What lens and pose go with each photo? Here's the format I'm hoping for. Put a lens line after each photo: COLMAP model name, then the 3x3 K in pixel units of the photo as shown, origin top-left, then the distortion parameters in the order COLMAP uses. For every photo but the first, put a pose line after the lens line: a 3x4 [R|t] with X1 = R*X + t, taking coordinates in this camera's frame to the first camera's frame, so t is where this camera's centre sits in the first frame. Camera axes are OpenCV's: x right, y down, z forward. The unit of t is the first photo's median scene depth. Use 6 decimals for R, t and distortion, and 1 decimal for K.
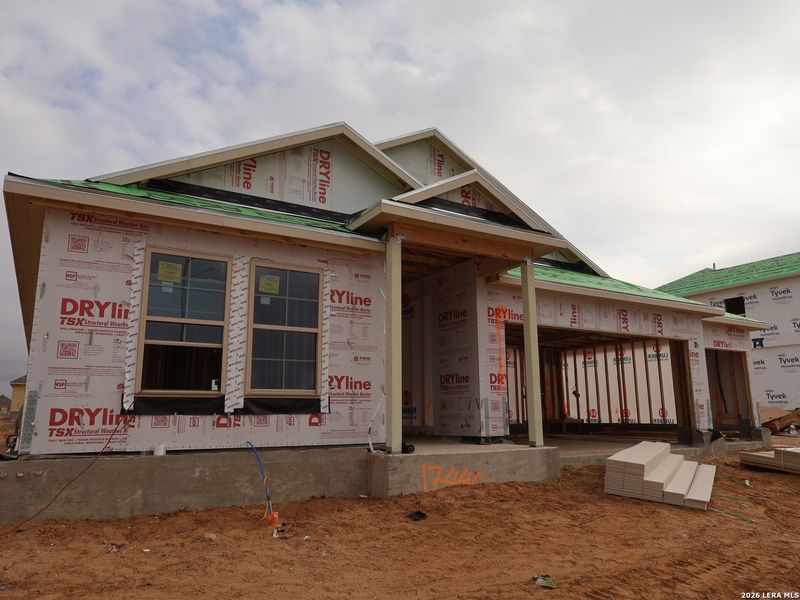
lens RADIAL K [[568.7, 0, 416.6], [0, 568.7, 299.6], [0, 0, 1]] dist [-0.002031, 0.000833]
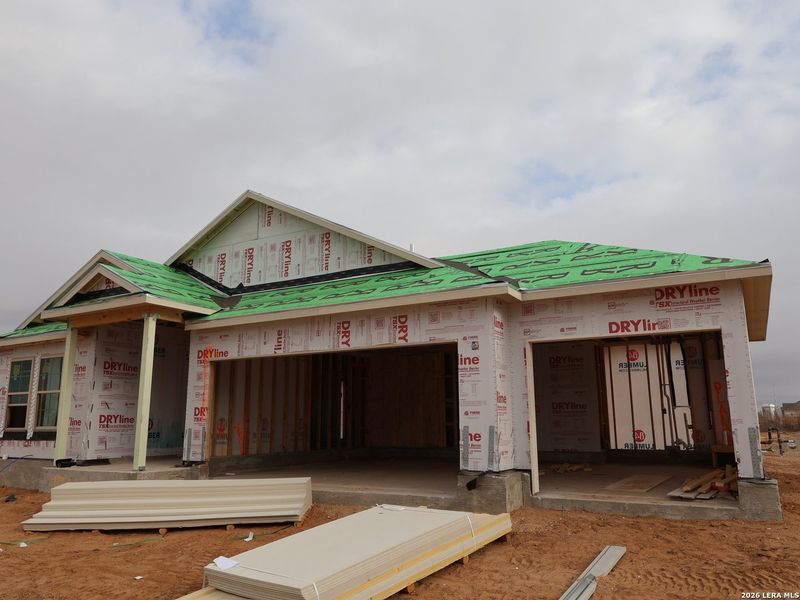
lens RADIAL K [[623.4, 0, 410.7], [0, 623.4, 297.7], [0, 0, 1]] dist [0.002695, 0.001502]
pose [[0.470617, -0.169781, -0.865849, 1.966115], [0.176980, 0.979533, -0.095879, 0.143813], [0.864406, -0.108115, 0.491033, 1.013815]]
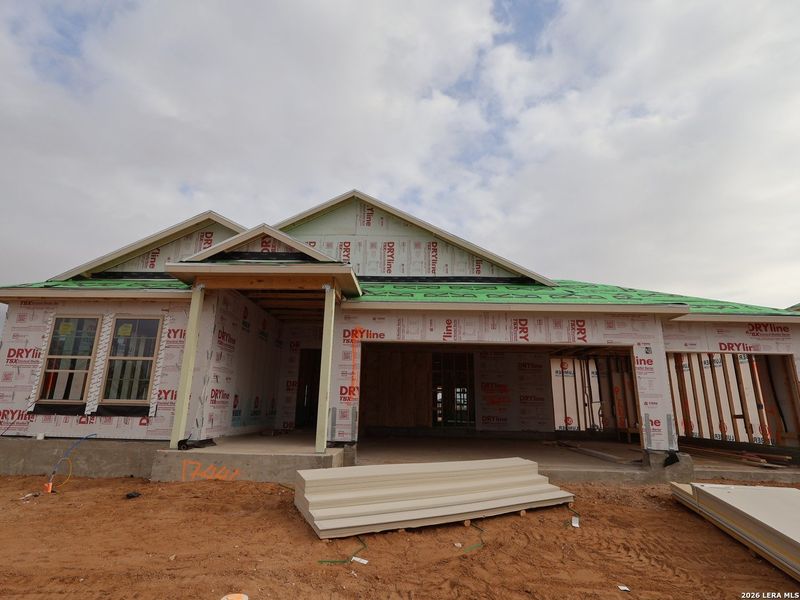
lens RADIAL K [[421.3, 0, 402.6], [0, 421.3, 300.1], [0, 0, 1]] dist [0.002601, 0.000327]
pose [[0.831962, -0.113835, -0.543029, 0.951809], [0.080871, 0.993154, -0.084294, 0.047784], [0.548907, 0.026214, 0.835472, 0.442470]]
